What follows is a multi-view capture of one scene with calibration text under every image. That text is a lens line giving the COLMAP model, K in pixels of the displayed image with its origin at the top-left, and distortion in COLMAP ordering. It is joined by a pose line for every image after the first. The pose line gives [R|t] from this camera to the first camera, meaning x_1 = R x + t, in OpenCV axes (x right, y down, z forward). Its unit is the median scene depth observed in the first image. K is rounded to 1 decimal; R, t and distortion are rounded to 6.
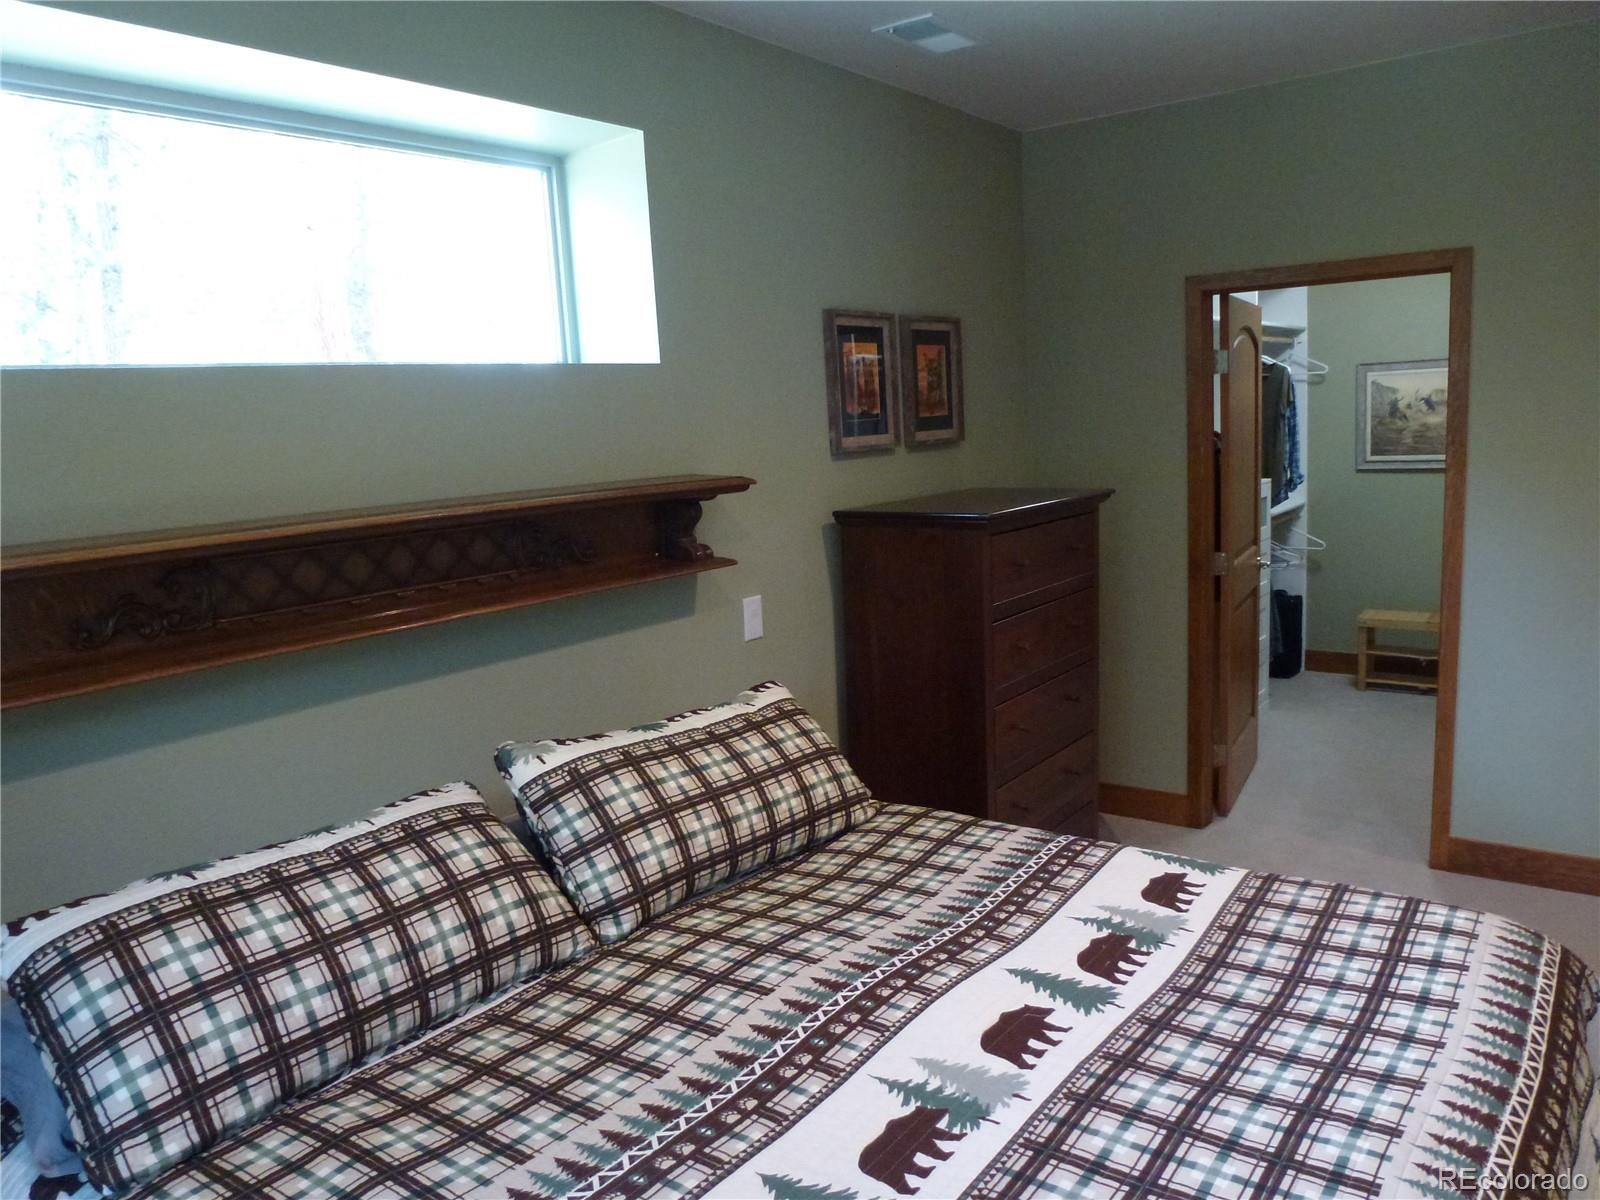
lens RADIAL K [[1149.0, 0, 803.0], [0, 1149.0, 595.1], [0, 0, 1]] dist [-0.057806, 0.016902]
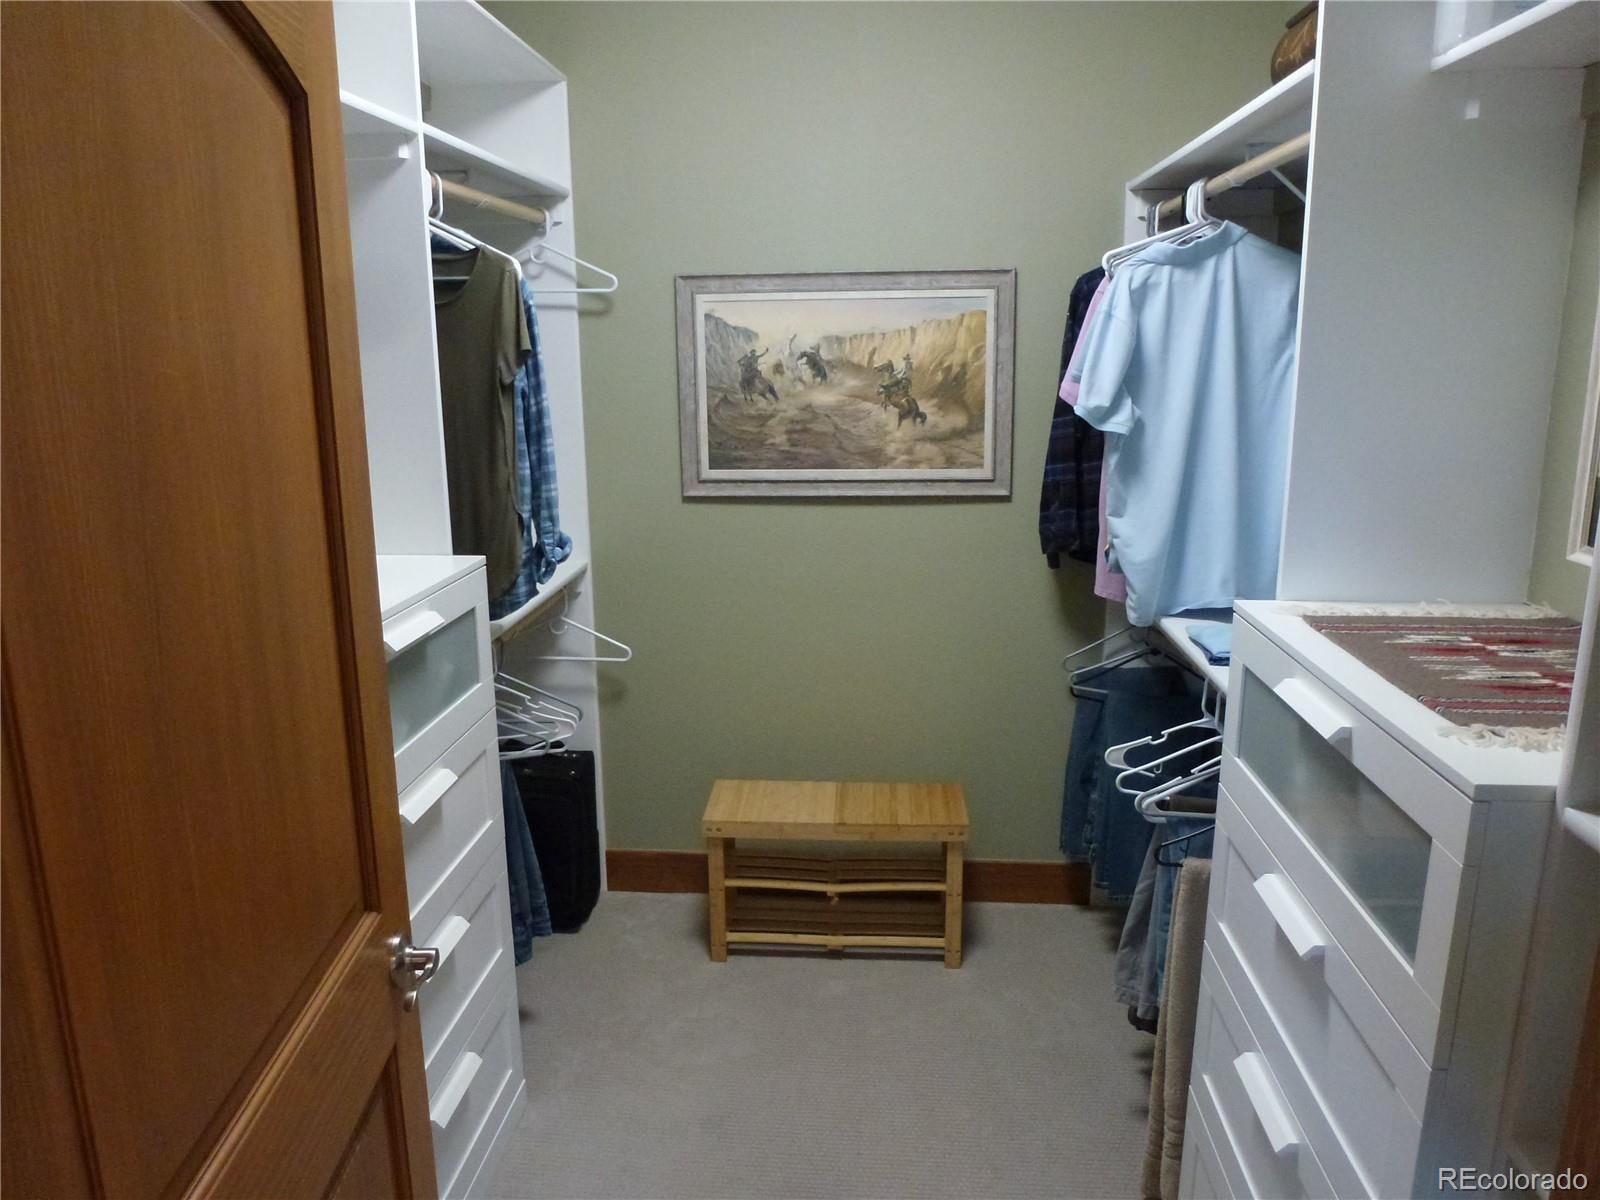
lens RADIAL K [[1149.0, 0, 803.0], [0, 1149.0, 595.1], [0, 0, 1]] dist [-0.057806, 0.016902]
pose [[0.838108, -0.072133, 0.540715, 0.271318], [0.047279, 0.997094, 0.059734, -0.098815], [-0.543452, -0.024499, 0.839082, 0.577096]]
